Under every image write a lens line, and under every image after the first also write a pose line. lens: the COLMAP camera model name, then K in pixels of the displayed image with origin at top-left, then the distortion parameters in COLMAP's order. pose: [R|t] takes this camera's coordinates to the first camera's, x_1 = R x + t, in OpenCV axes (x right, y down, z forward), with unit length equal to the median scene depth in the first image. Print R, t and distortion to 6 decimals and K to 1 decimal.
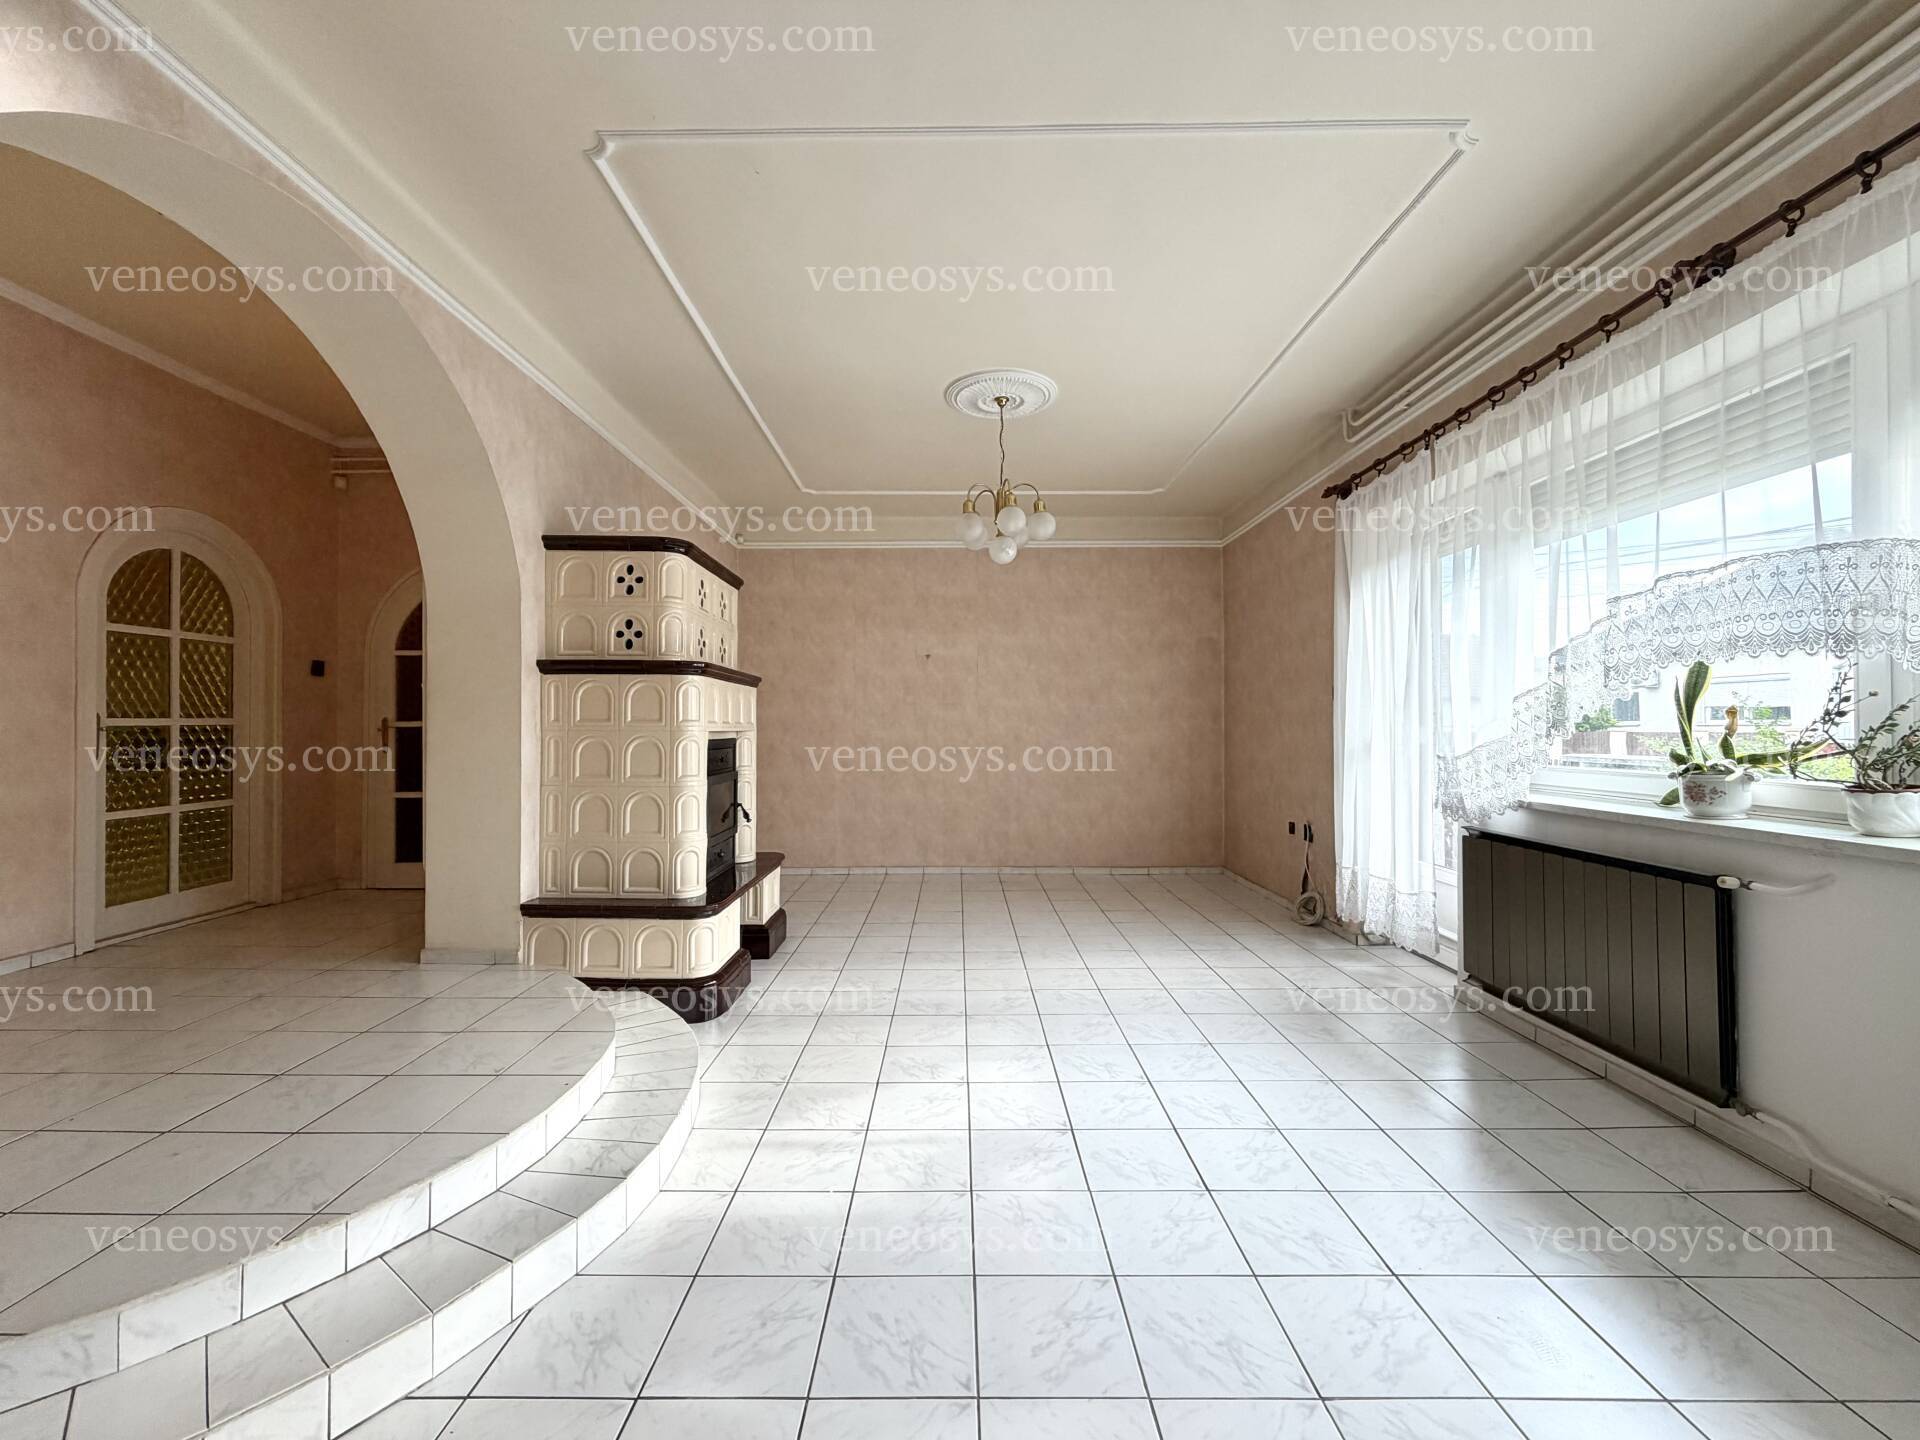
lens RADIAL K [[765.3, 0, 955.0], [0, 765.3, 721.4], [0, 0, 1]] dist [-0.000246, -0.000069]
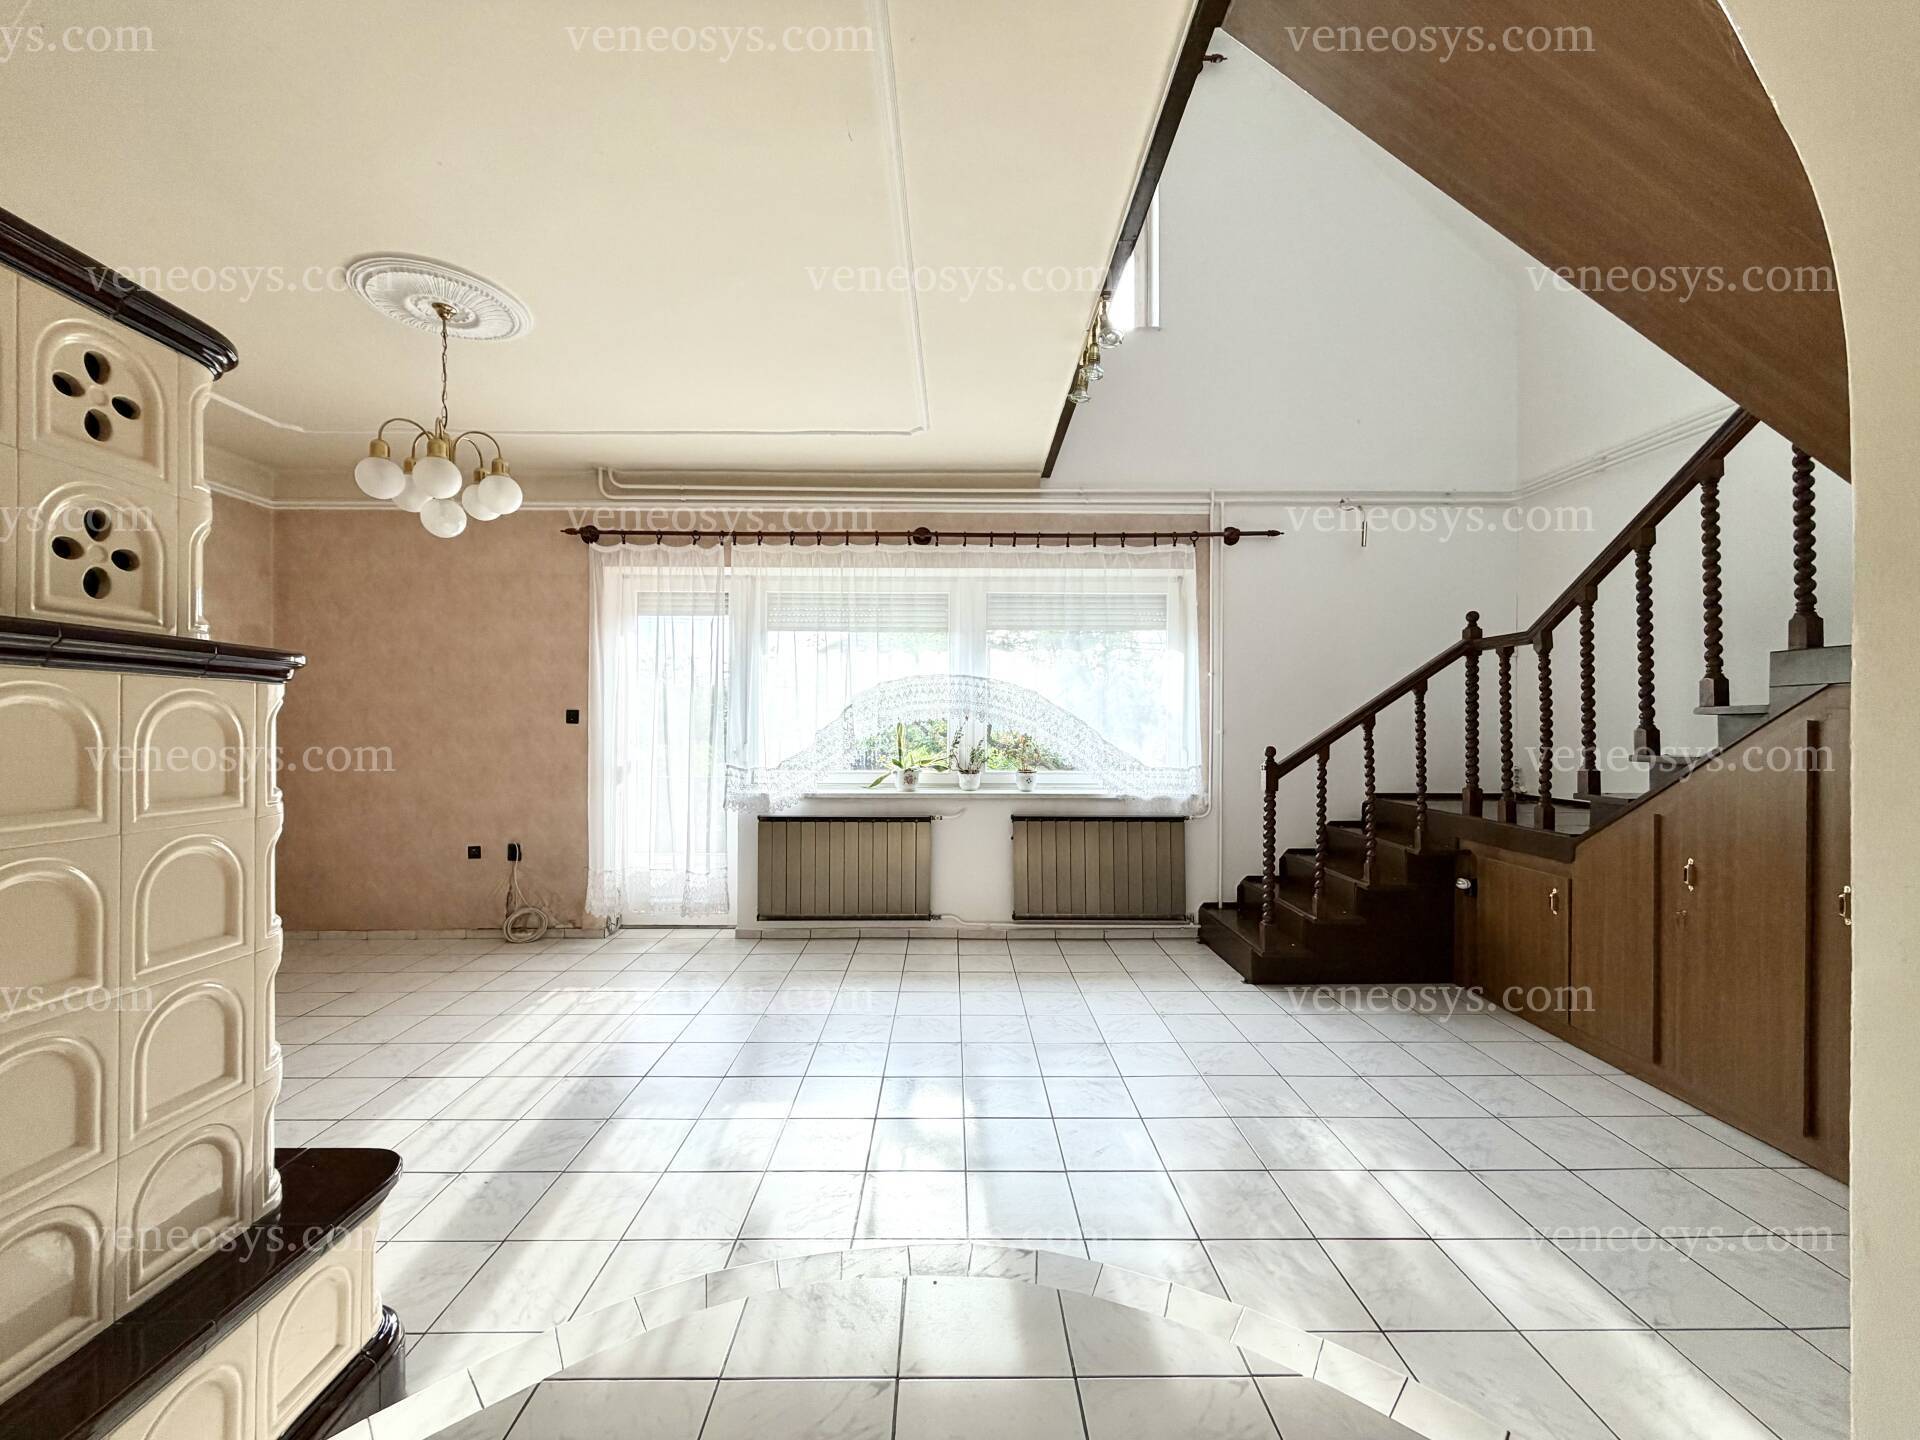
lens RADIAL K [[762.5, 0, 951.3], [0, 762.5, 719.0], [0, 0, 1]] dist [-0.001057, -0.000123]
pose [[-0.006857, 0.006662, 0.999954, -0.723667], [-0.011499, 0.999911, -0.006740, -0.038982], [-0.999910, -0.011545, -0.006780, 0.577165]]
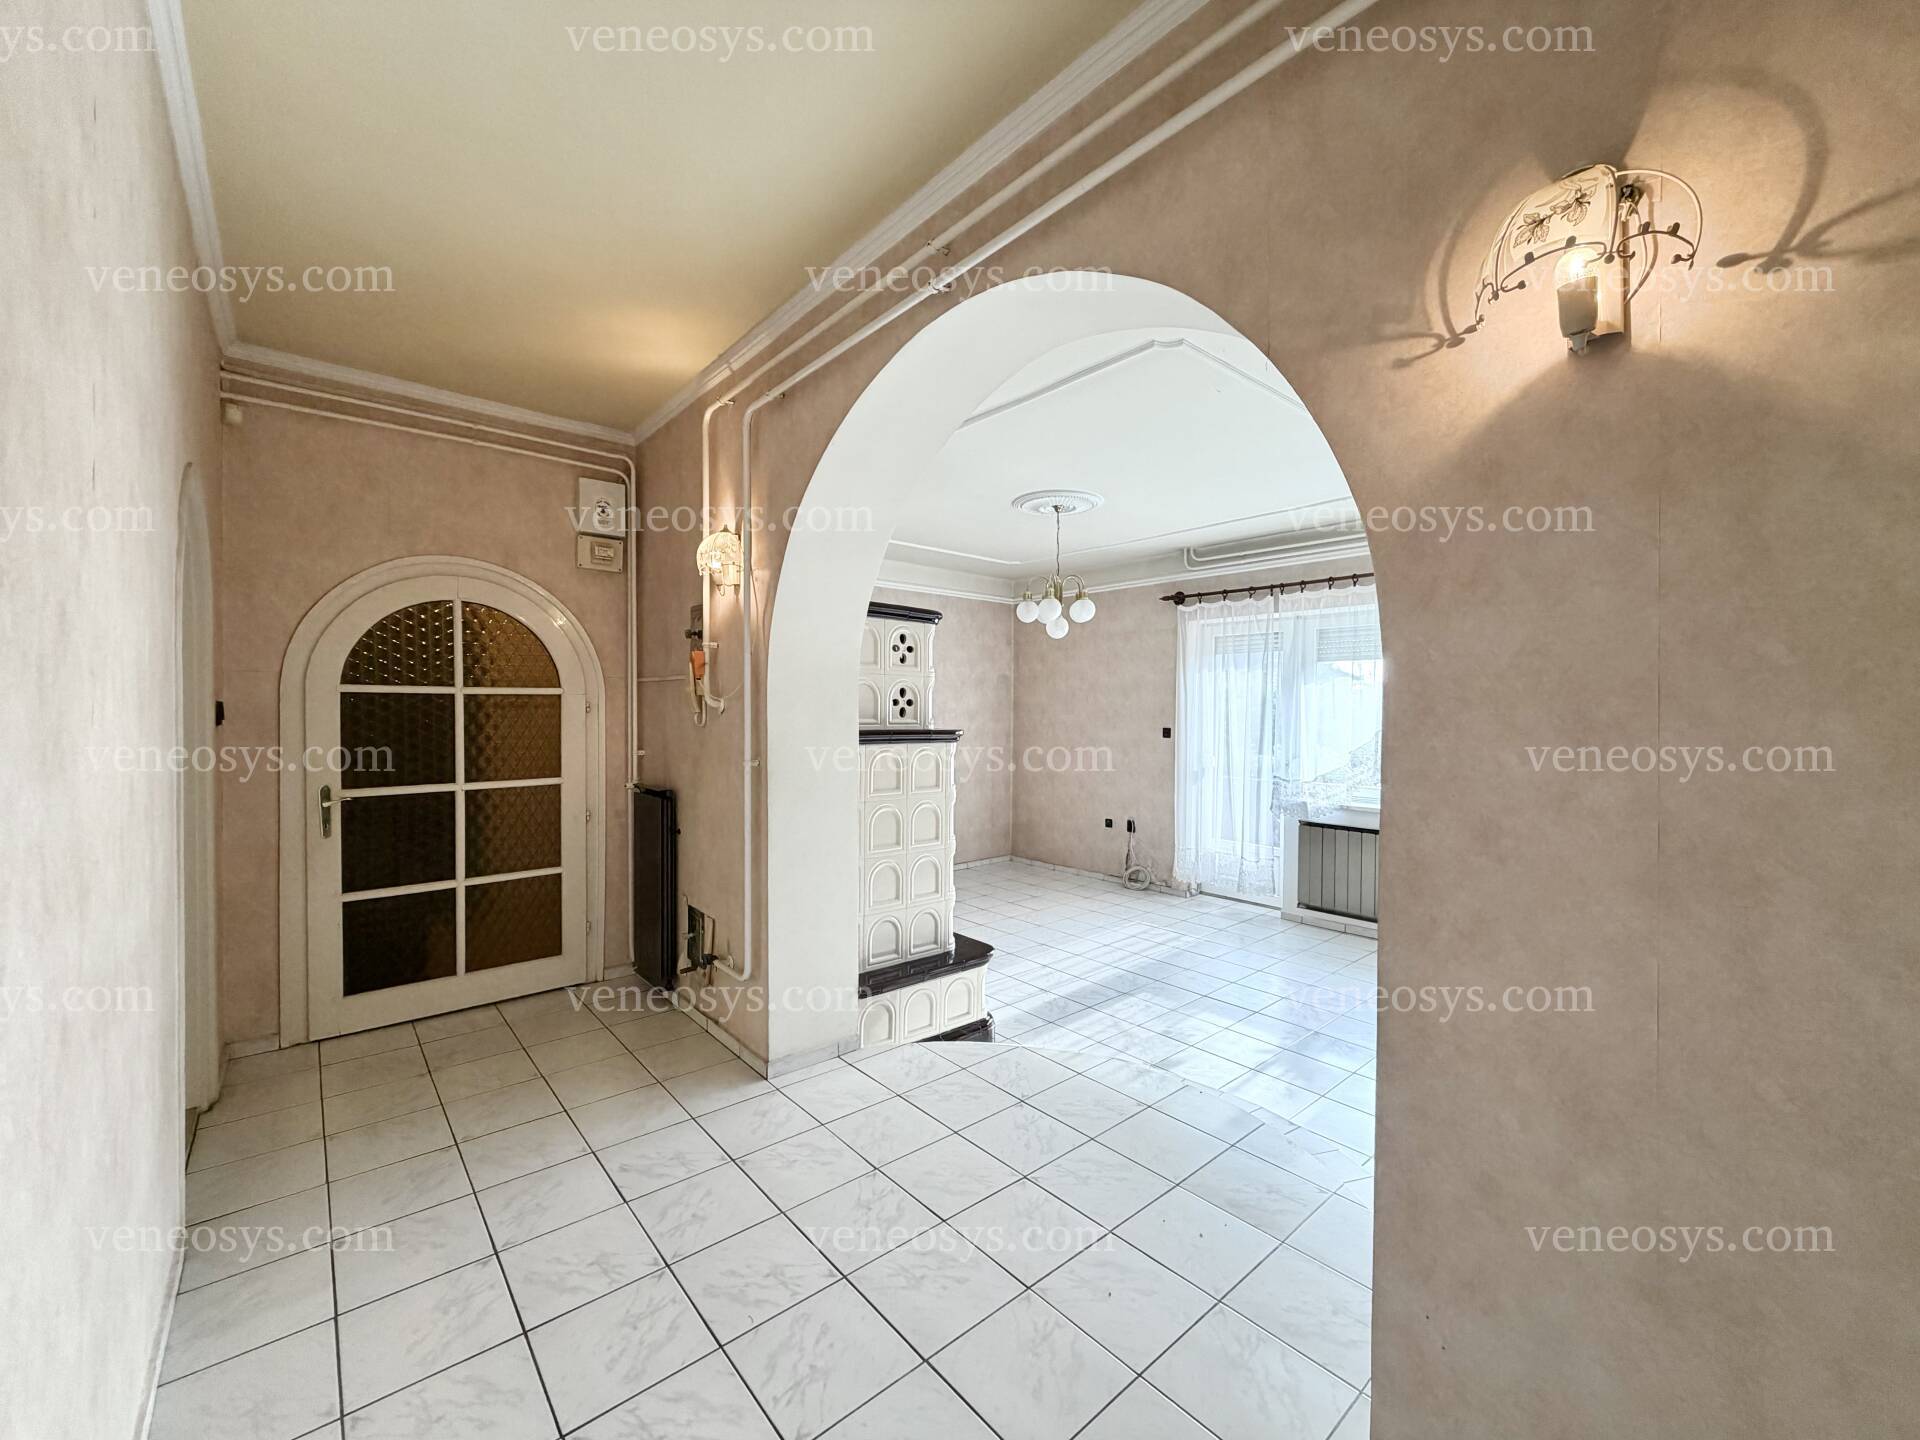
lens RADIAL K [[762.5, 0, 951.3], [0, 762.5, 719.0], [0, 0, 1]] dist [-0.001057, -0.000123]
pose [[0.759495, -0.002016, 0.650510, -0.970378], [-0.013870, 0.999718, 0.019292, -0.105520], [-0.650365, -0.023674, 0.759253, 0.177667]]
